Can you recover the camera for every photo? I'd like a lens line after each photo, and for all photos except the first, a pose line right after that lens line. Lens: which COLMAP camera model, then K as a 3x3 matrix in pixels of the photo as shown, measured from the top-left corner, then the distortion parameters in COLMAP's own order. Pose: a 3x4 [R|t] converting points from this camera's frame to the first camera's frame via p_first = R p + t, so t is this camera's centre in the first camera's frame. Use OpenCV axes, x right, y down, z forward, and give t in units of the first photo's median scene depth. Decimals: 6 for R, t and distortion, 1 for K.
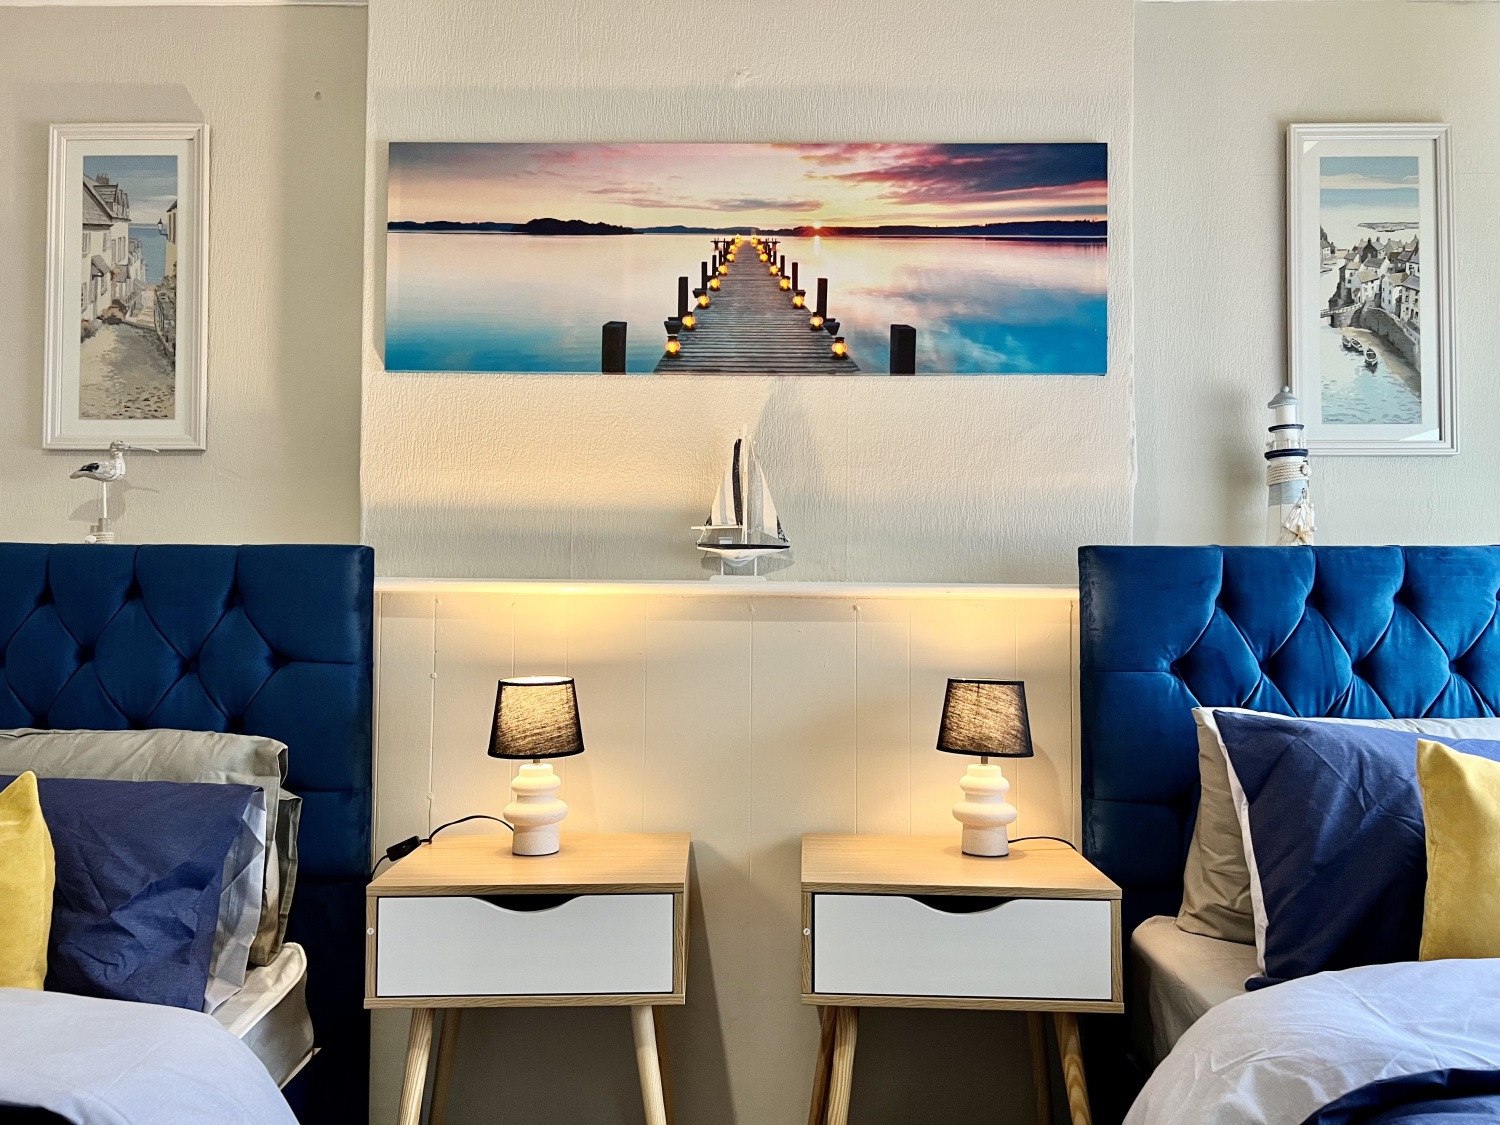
lens RADIAL K [[1130.4, 0, 755.3], [0, 1130.4, 569.6], [0, 0, 1]] dist [0.048169, -0.051039]
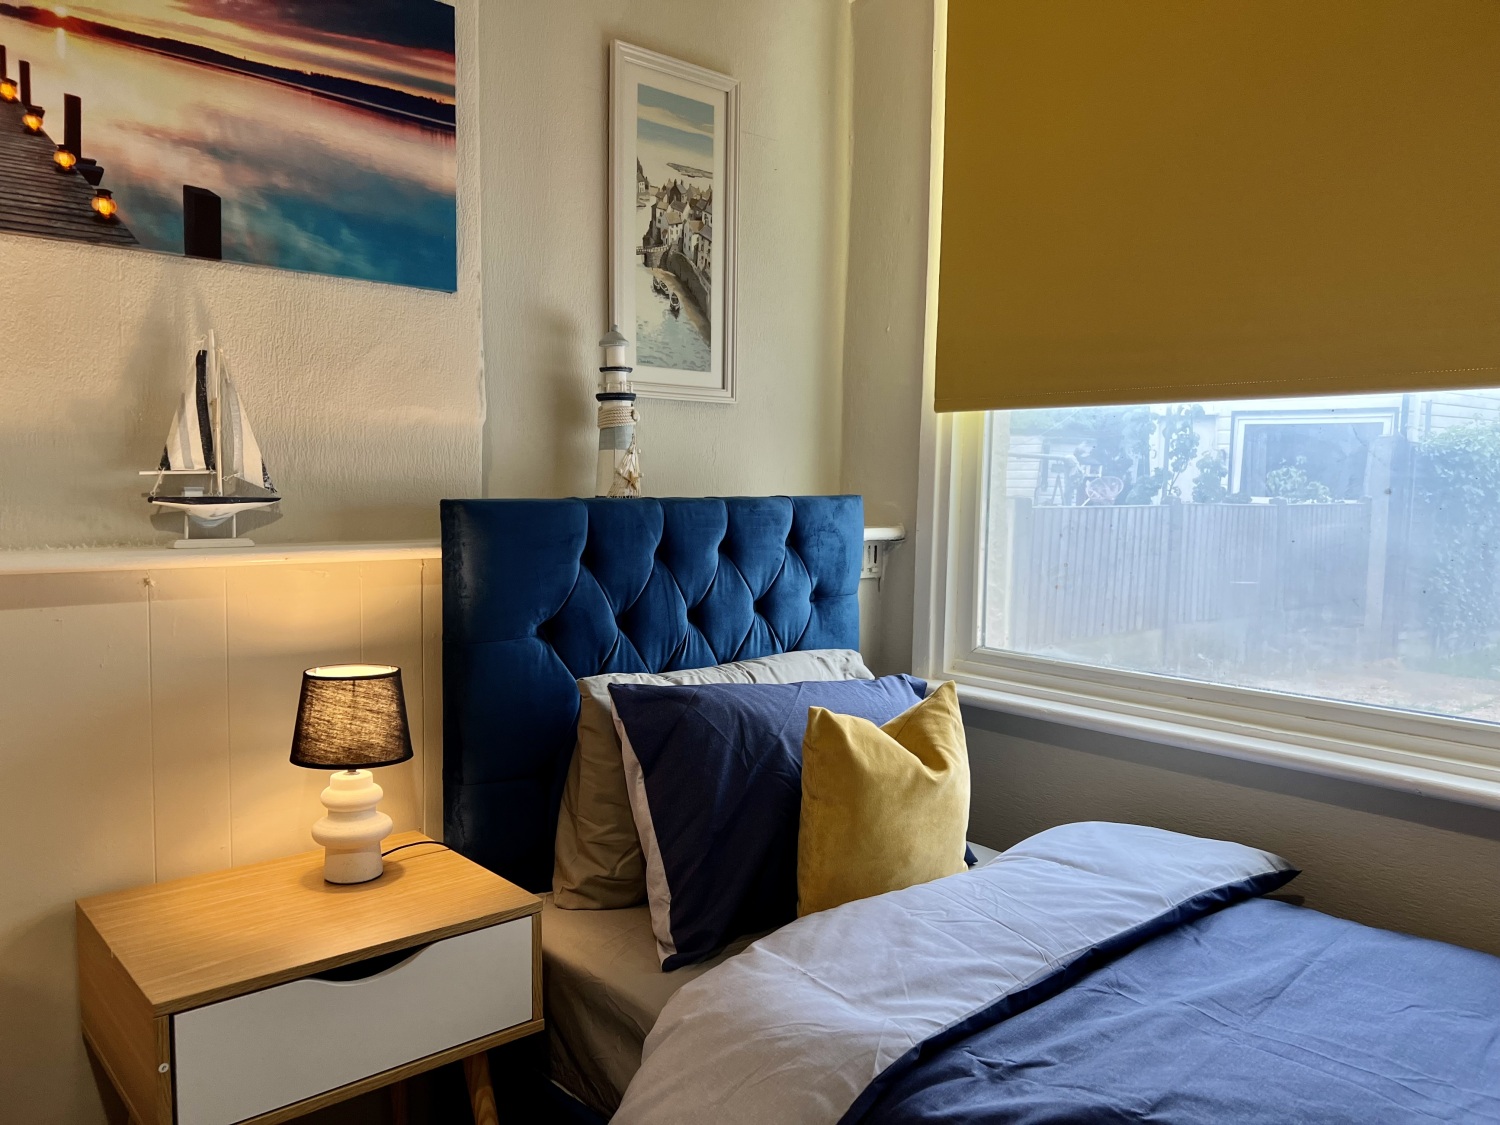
lens RADIAL K [[1130.4, 0, 750.5], [0, 1130.4, 573.5], [0, 0, 1]] dist [0.048169, -0.051039]
pose [[0.727603, -0.054617, 0.683821, -0.127265], [-0.036733, 0.992293, 0.118340, -0.070502], [-0.685015, -0.111223, 0.719989, 0.204676]]
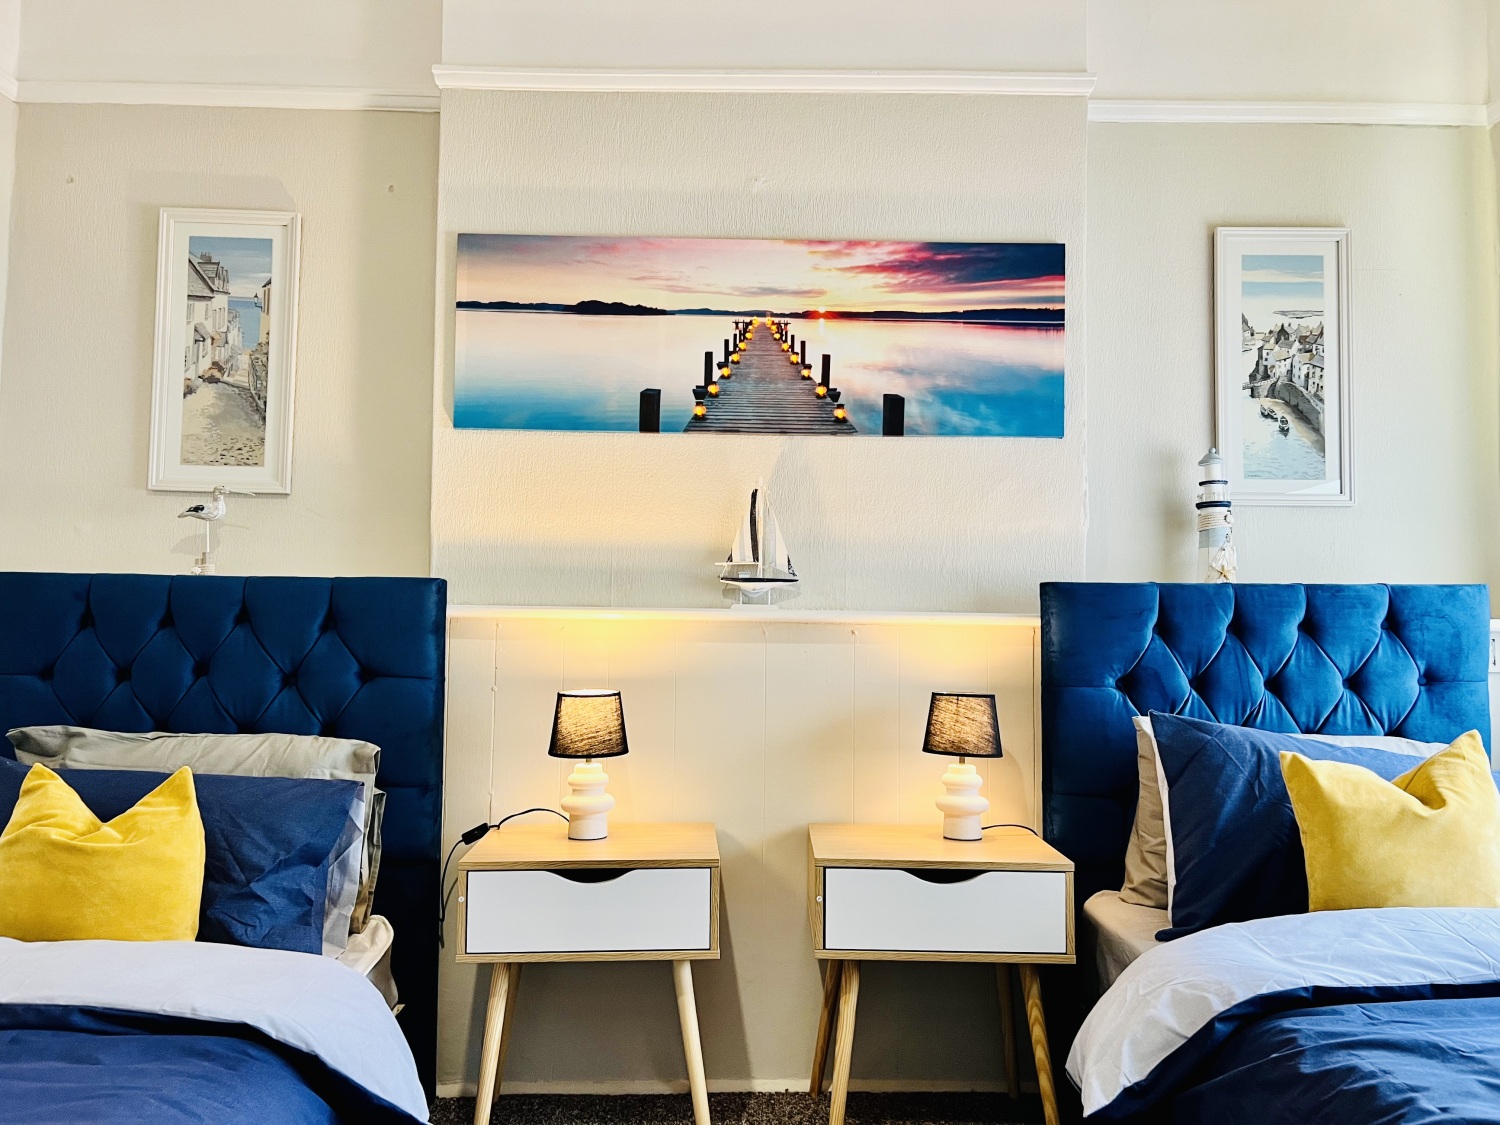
lens RADIAL K [[1130.4, 0, 757.7], [0, 1130.4, 564.7], [0, 0, 1]] dist [0.048169, -0.051039]
pose [[0.999534, 0.006113, 0.029915, -0.046805], [-0.005603, 0.999838, -0.017111, -0.015935], [-0.030014, 0.016935, 0.999406, -0.178637]]
